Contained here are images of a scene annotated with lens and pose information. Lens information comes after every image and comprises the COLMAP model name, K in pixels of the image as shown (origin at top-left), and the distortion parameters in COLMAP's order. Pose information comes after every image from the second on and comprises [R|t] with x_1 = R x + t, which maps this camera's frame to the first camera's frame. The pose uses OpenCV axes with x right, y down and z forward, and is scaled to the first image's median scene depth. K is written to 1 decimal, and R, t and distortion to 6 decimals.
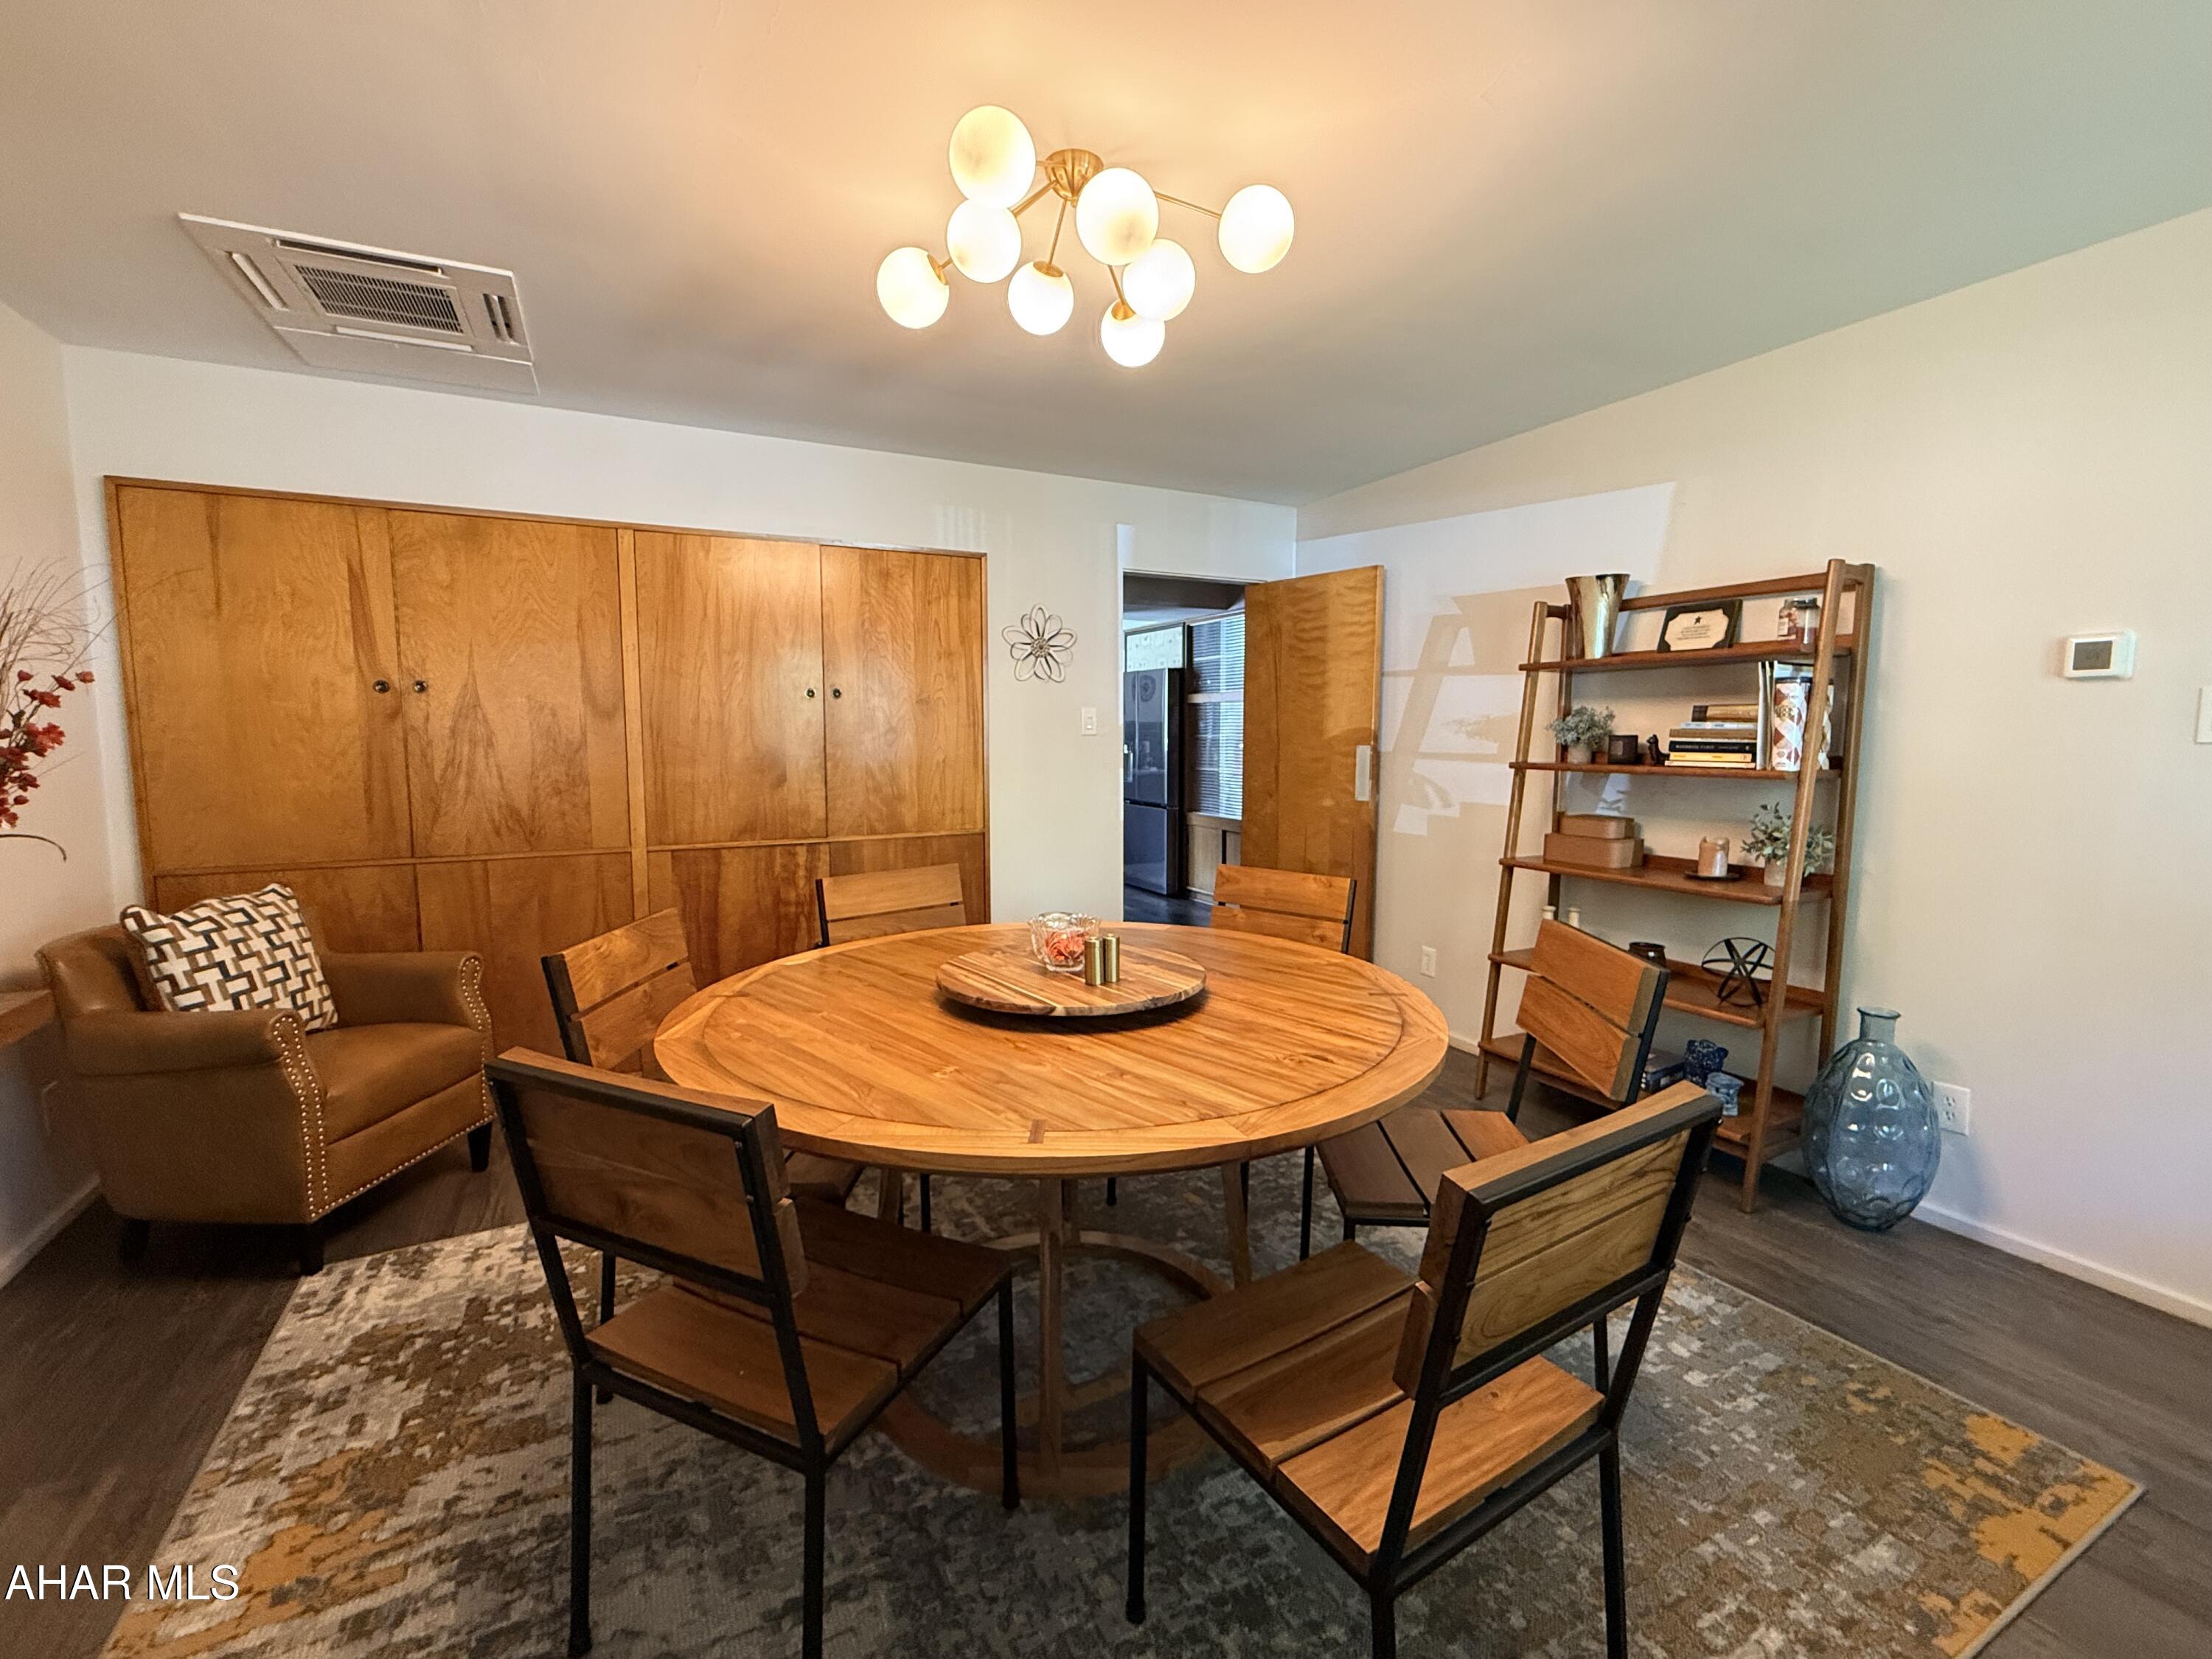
lens RADIAL K [[970.7, 0, 1105.4], [0, 970.7, 827.3], [0, 0, 1]] dist [-0.000476, -0.000209]
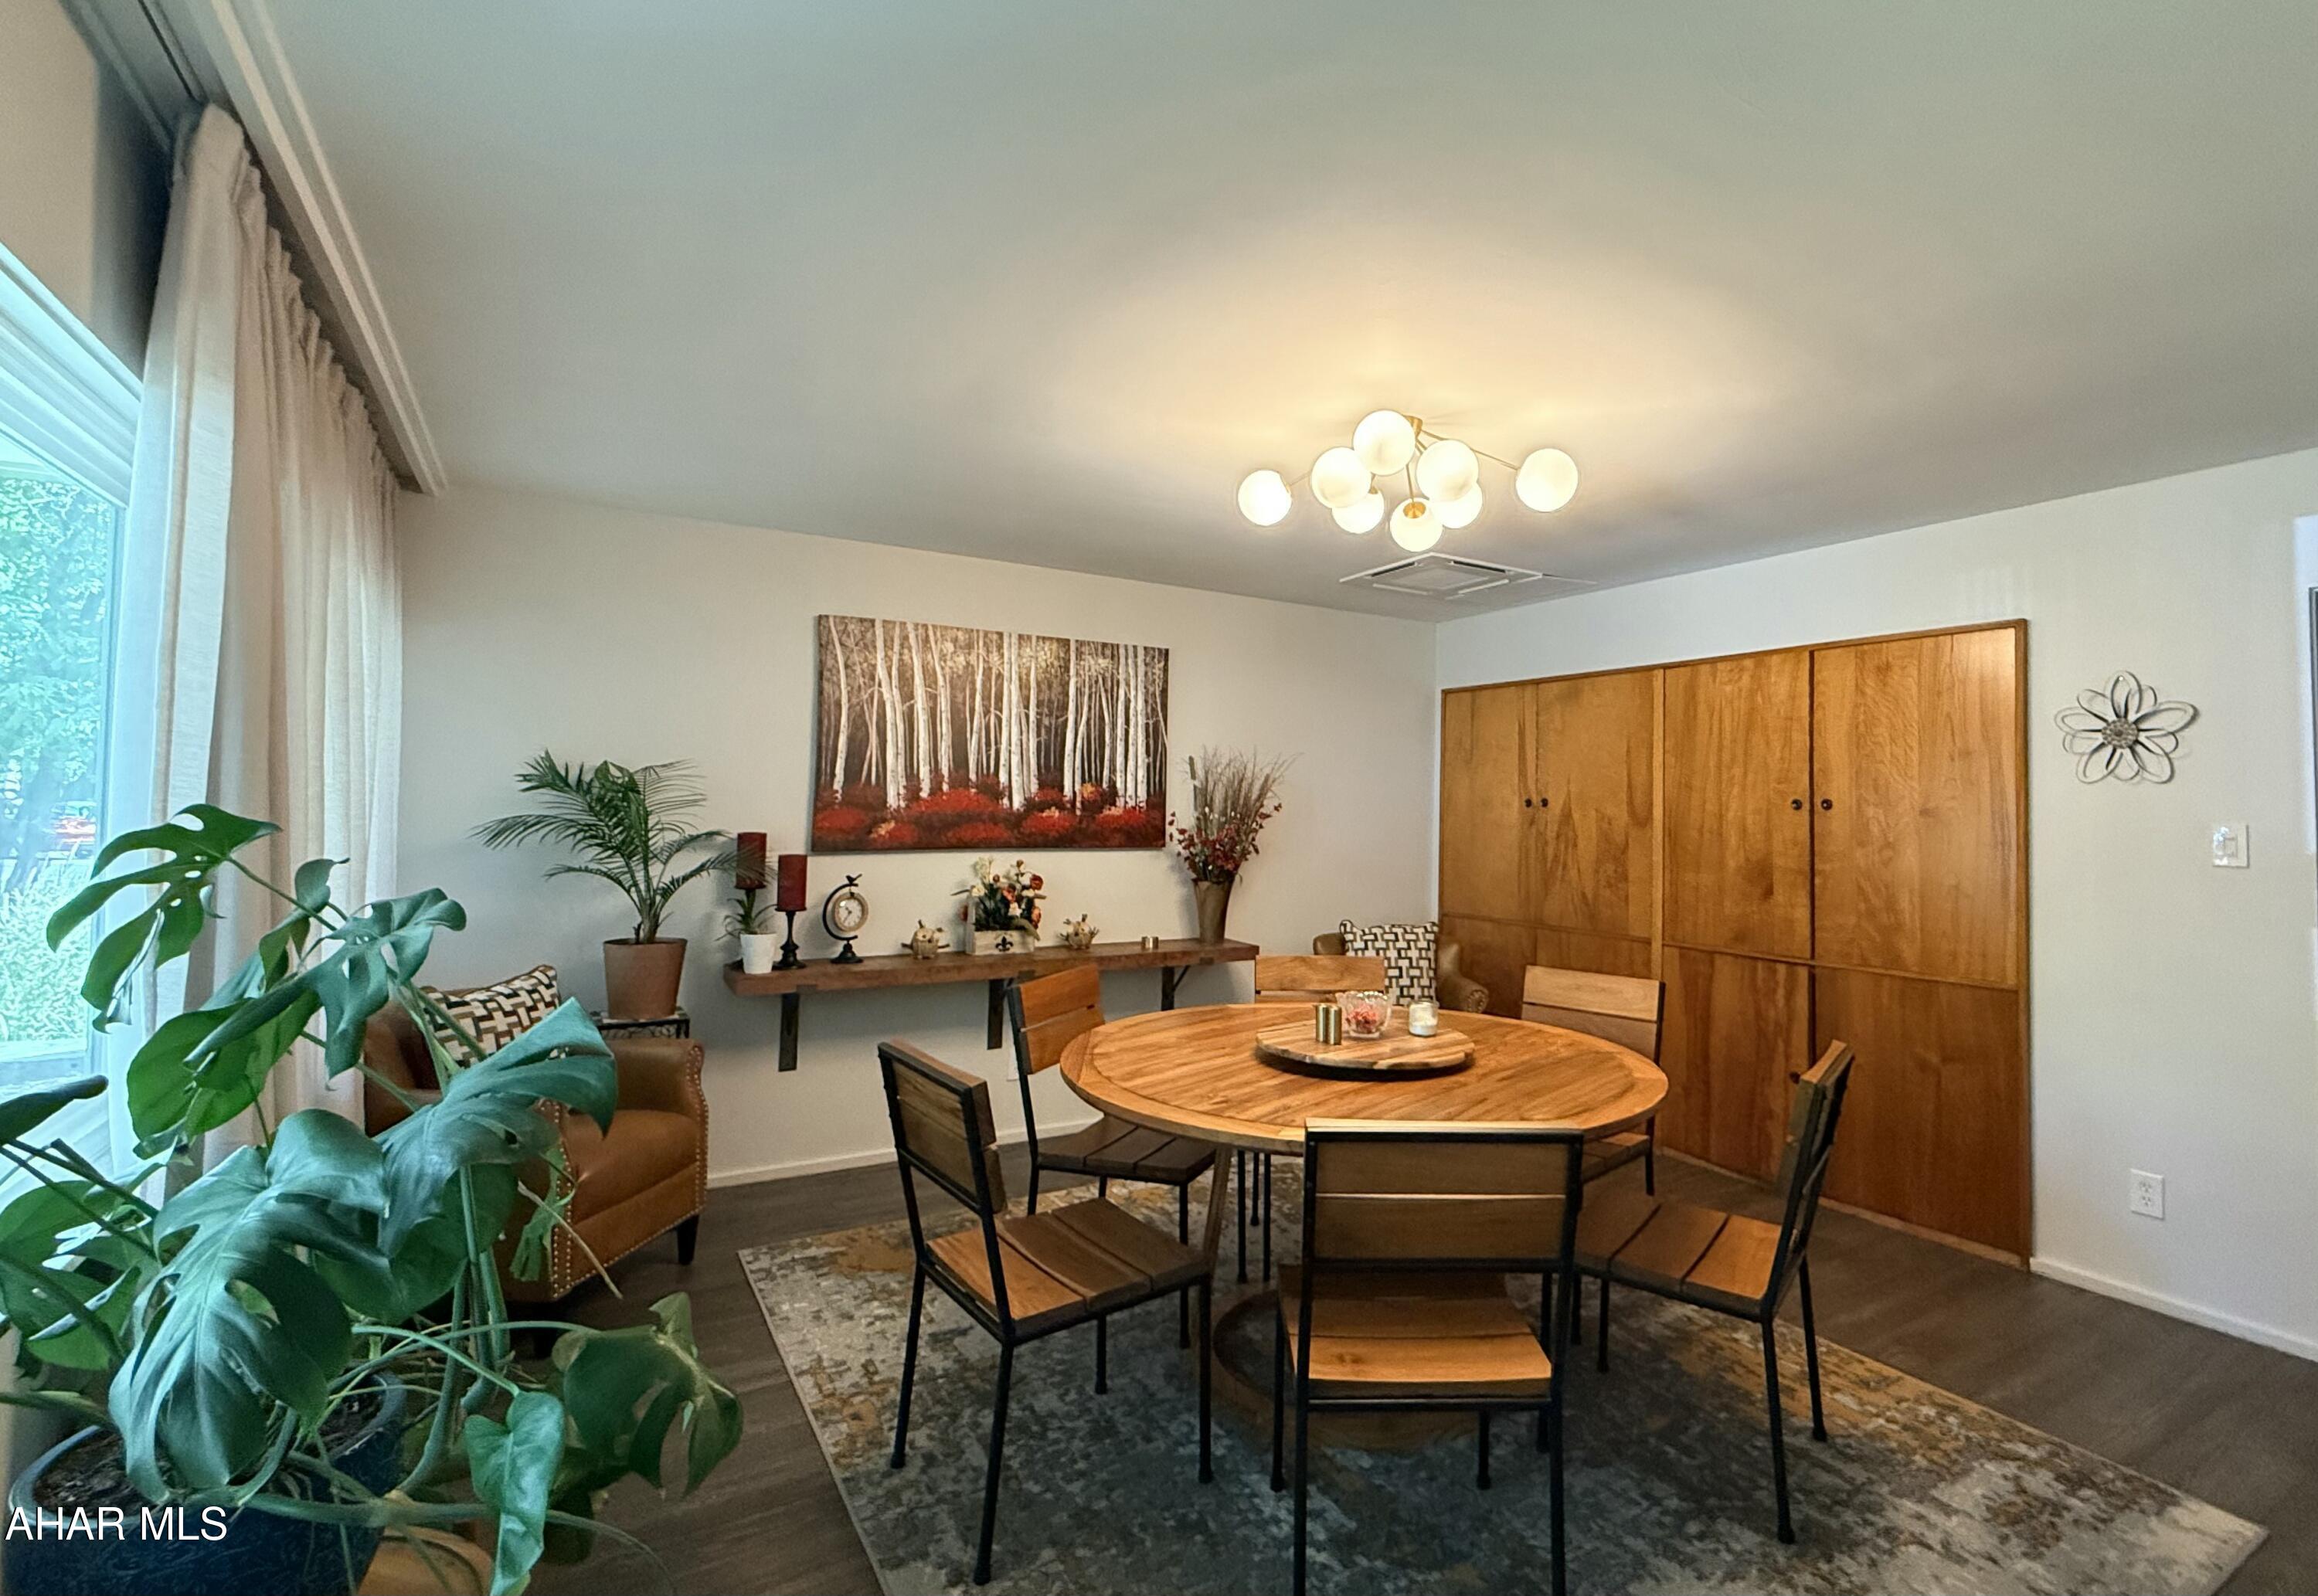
lens RADIAL K [[1089.6, 0, 1239.4], [0, 1089.6, 766.2], [0, 0, 1]] dist [0.002761, 0.000368]
pose [[0.080707, -0.037093, -0.996047, 0.749084], [-0.118031, 0.991920, -0.046503, -0.063054], [0.989725, 0.121317, 0.075677, 0.385364]]
